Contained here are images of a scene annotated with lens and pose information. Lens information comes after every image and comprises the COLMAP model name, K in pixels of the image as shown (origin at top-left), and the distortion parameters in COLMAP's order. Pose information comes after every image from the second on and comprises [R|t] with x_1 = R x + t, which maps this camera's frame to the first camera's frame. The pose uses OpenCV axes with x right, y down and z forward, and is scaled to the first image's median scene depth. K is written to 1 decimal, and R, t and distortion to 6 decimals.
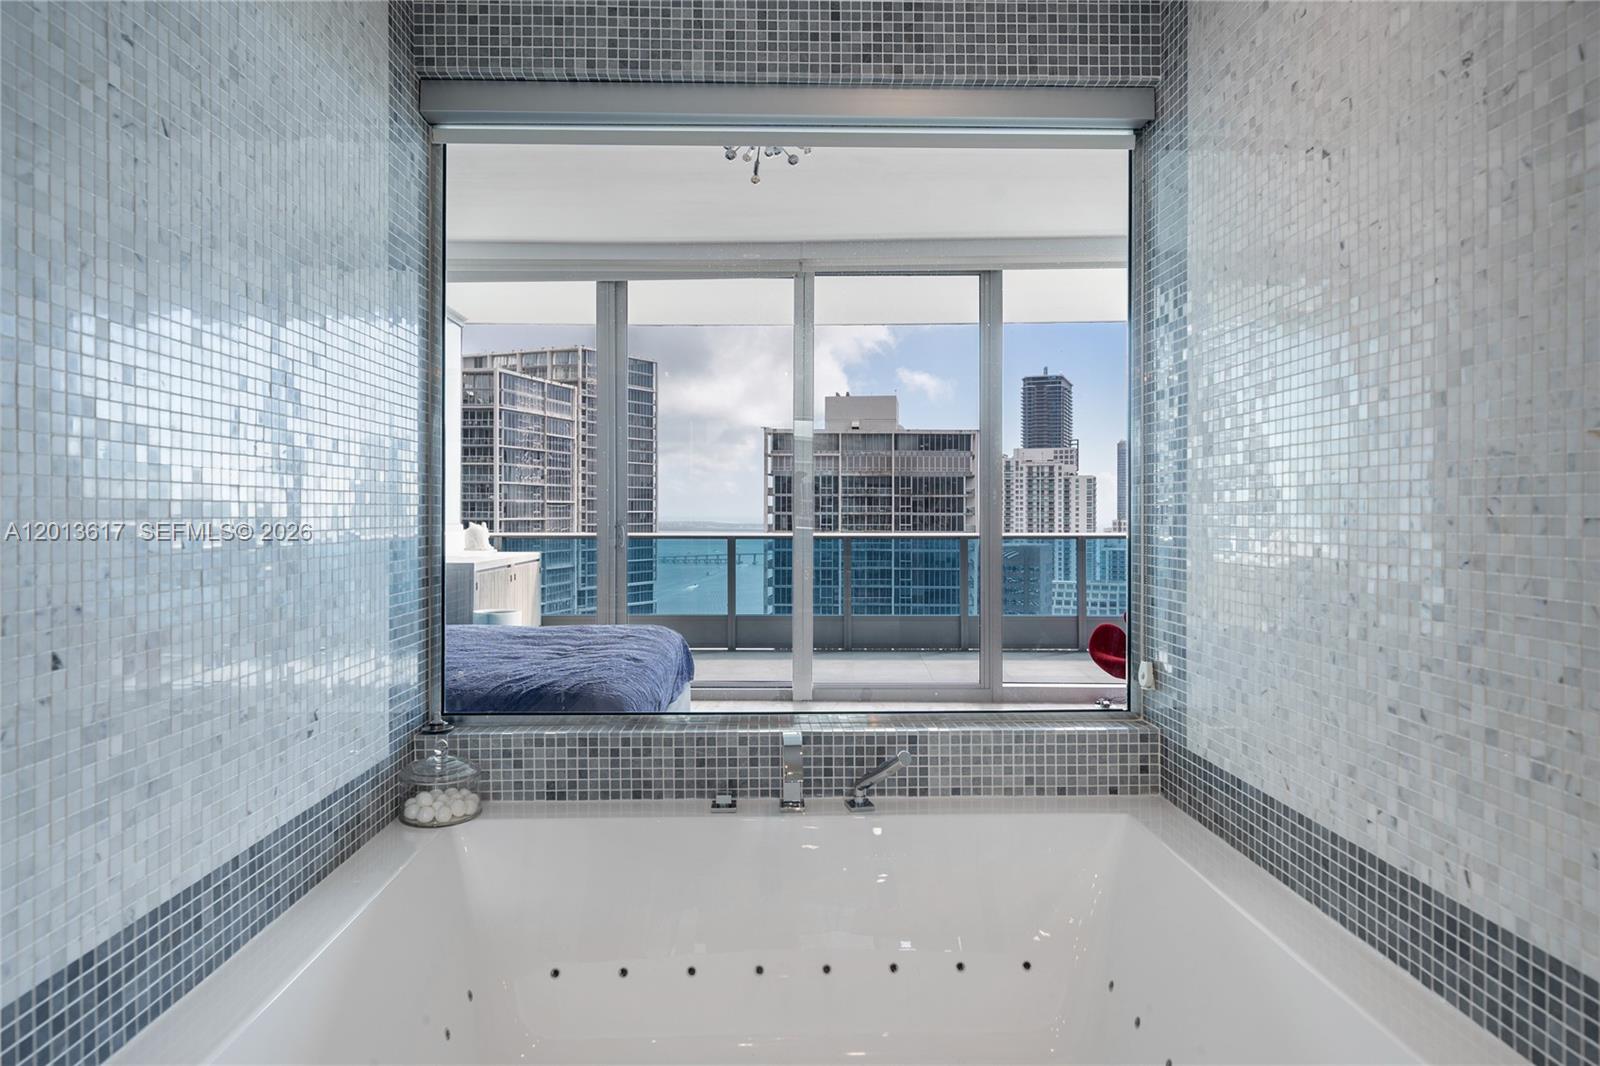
lens RADIAL K [[970.0, 0, 792.0], [0, 970.0, 511.3], [0, 0, 1]] dist [0.003792, 0.000837]
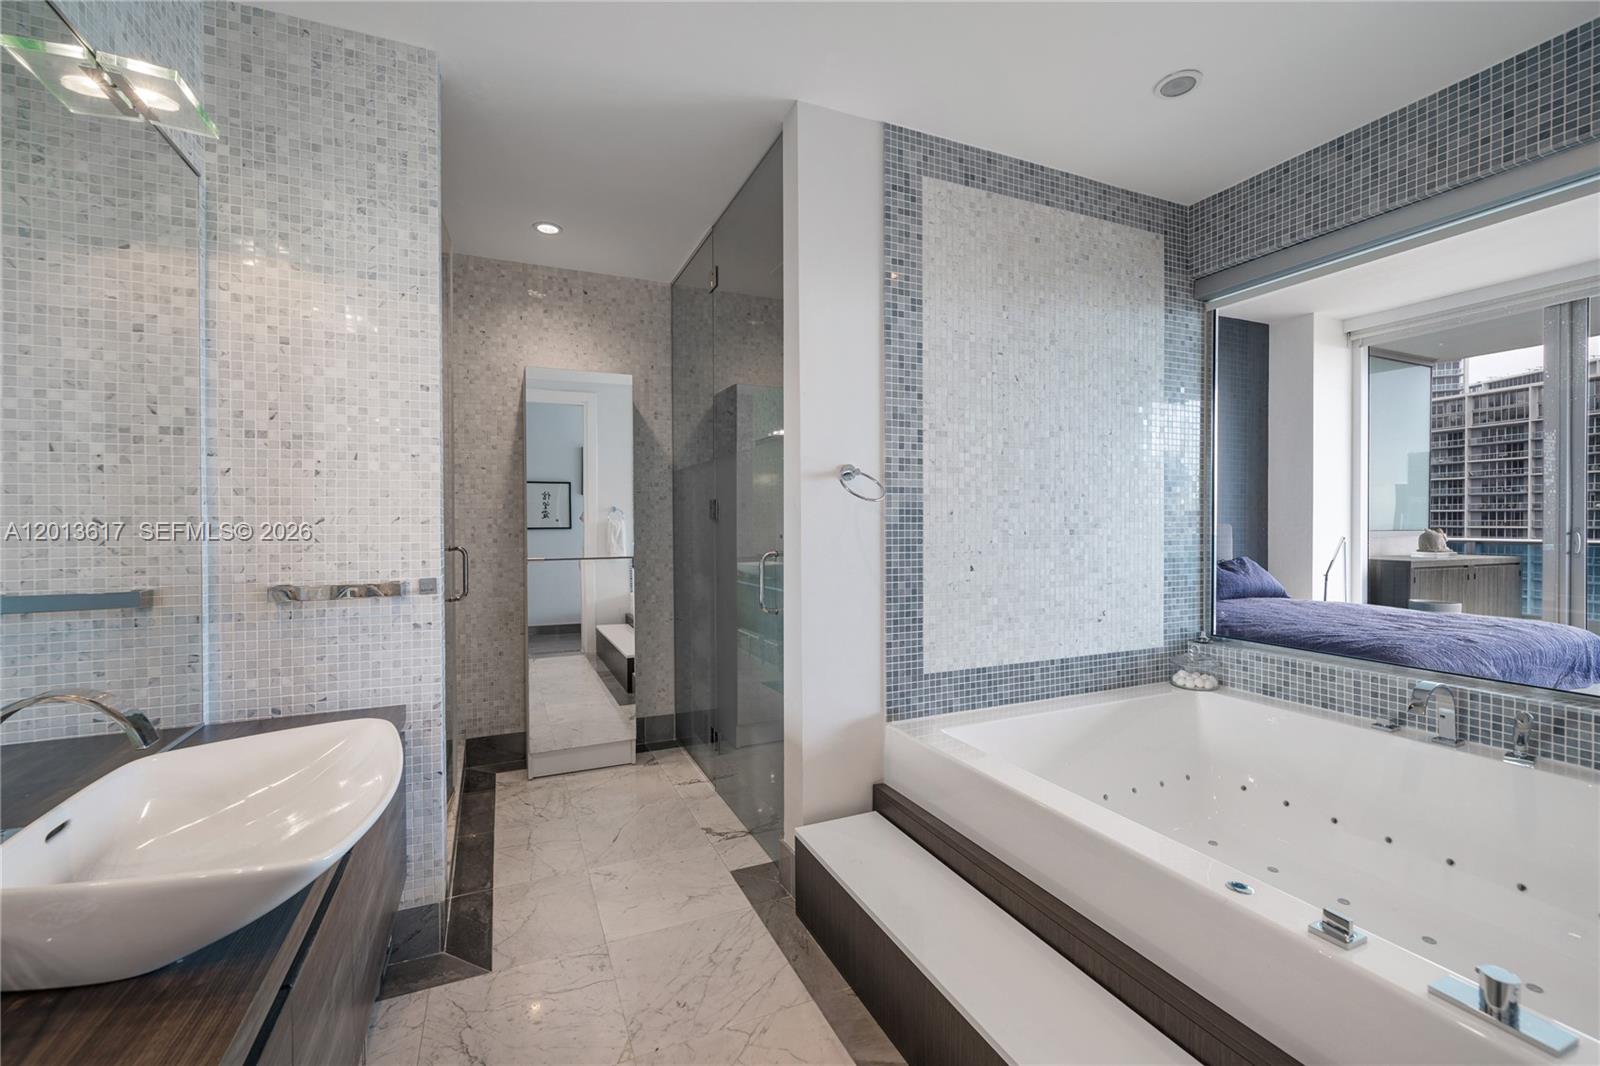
lens RADIAL K [[641.7, 0, 799.7], [0, 641.7, 524.3], [0, 0, 1]] dist [0.003768, -0.000081]
pose [[0.383194, 0.001449, -0.923667, 0.456344], [0.003196, 0.999991, 0.002895, 0.003128], [0.923662, -0.004061, 0.383186, -0.143680]]
